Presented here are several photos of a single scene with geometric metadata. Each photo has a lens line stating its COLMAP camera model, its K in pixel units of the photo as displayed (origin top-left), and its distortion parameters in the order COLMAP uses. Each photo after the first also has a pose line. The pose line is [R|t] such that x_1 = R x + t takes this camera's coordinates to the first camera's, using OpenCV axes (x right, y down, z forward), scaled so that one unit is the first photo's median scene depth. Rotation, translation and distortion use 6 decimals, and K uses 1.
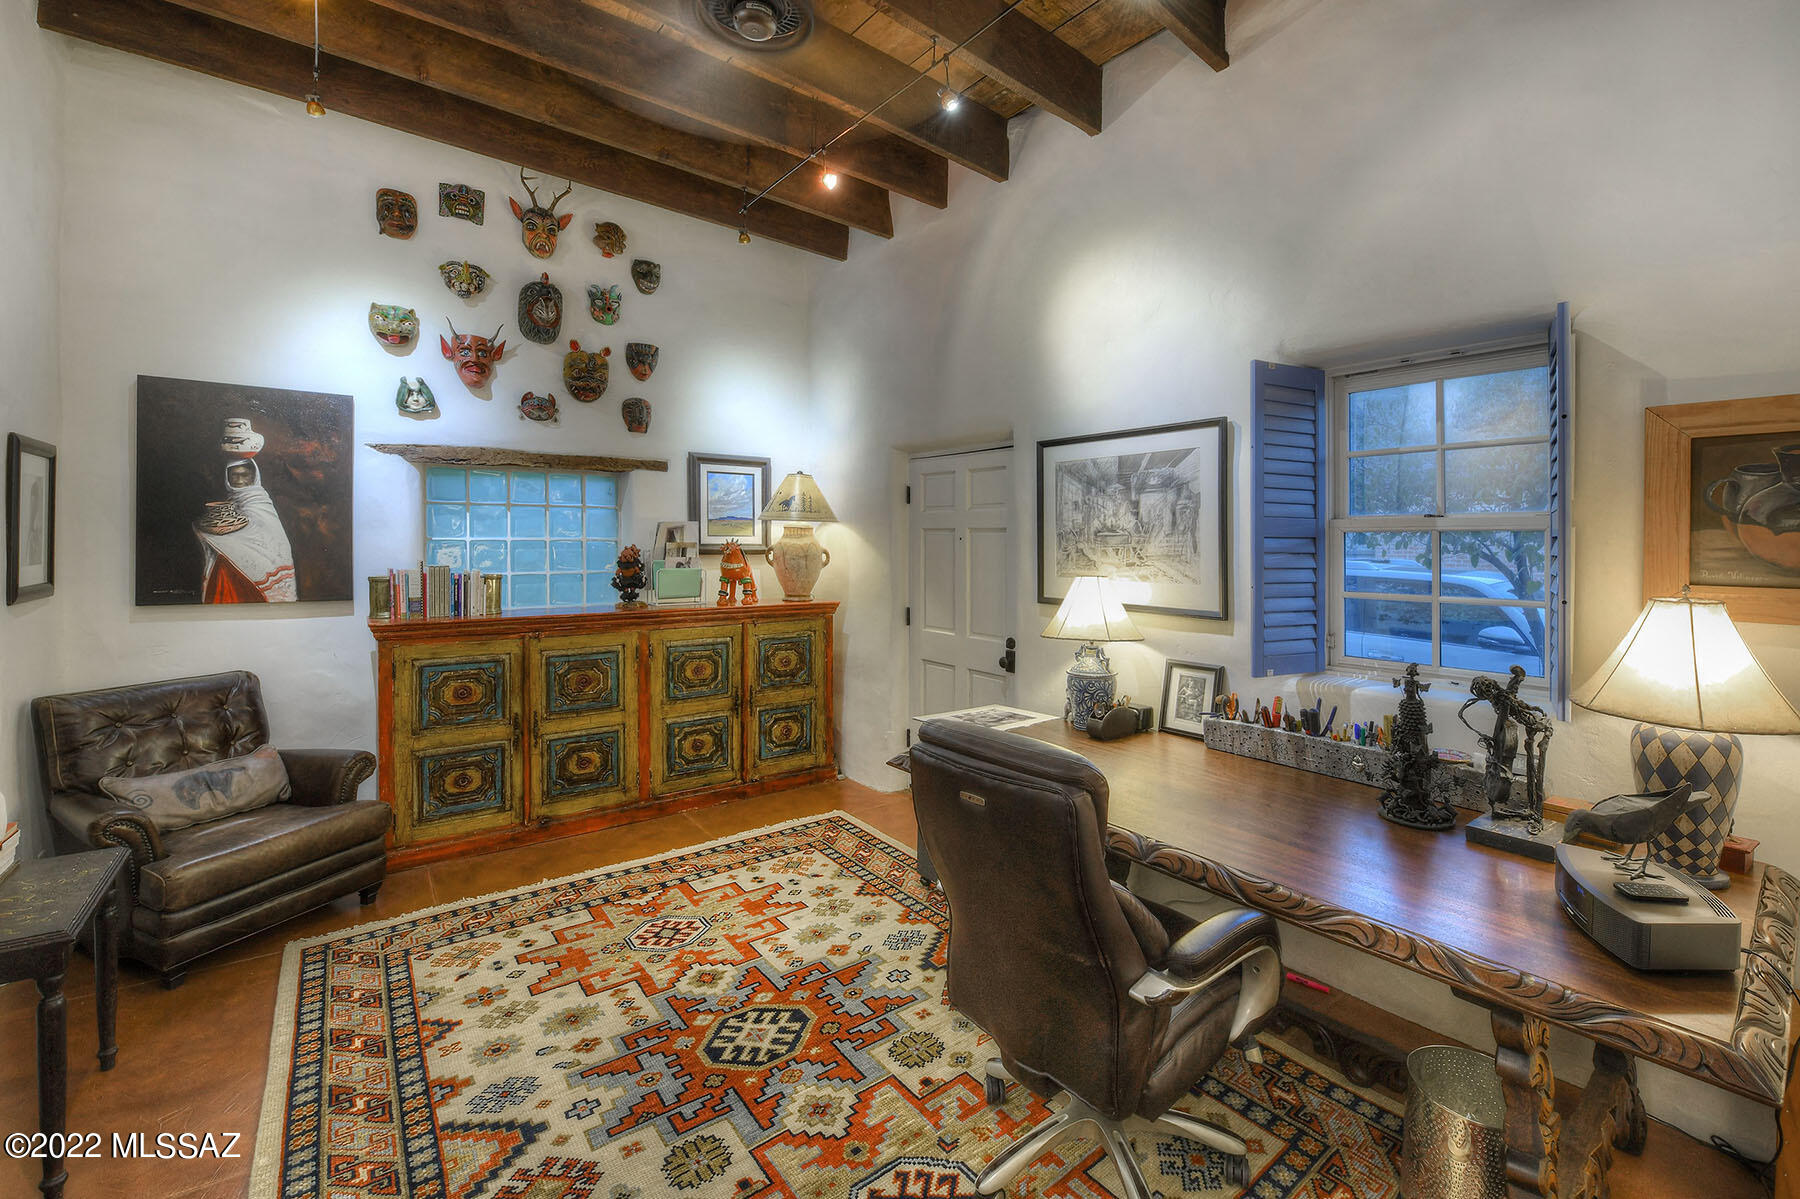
lens RADIAL K [[760.0, 0, 916.5], [0, 760.0, 532.2], [0, 0, 1]] dist [-0.007844, -0.003375]
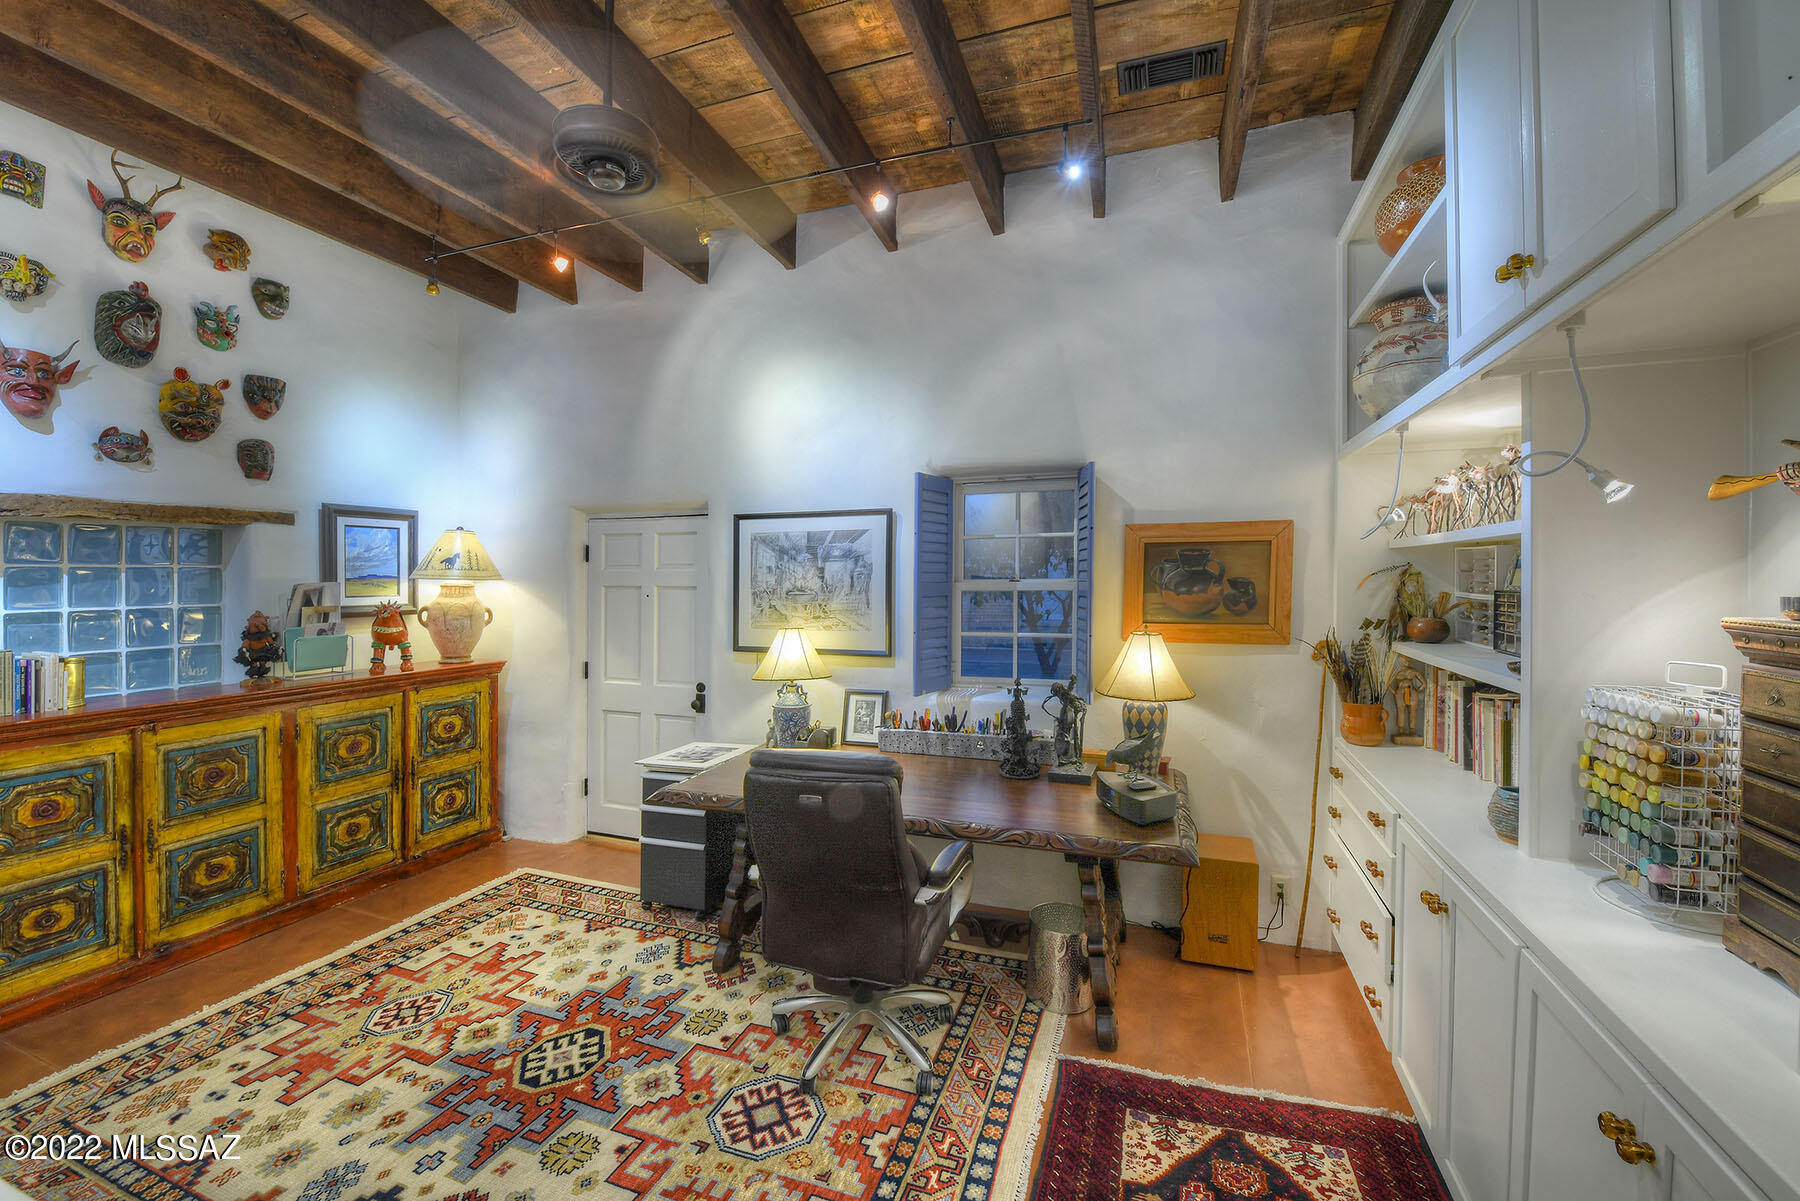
lens RADIAL K [[760.0, 0, 908.3], [0, 760.0, 583.8], [0, 0, 1]] dist [-0.007844, -0.003375]
pose [[0.838537, -0.013633, 0.544675, -0.332544], [0.001063, 0.999726, 0.023388, -0.050843], [-0.544844, -0.019033, 0.838321, -0.172889]]
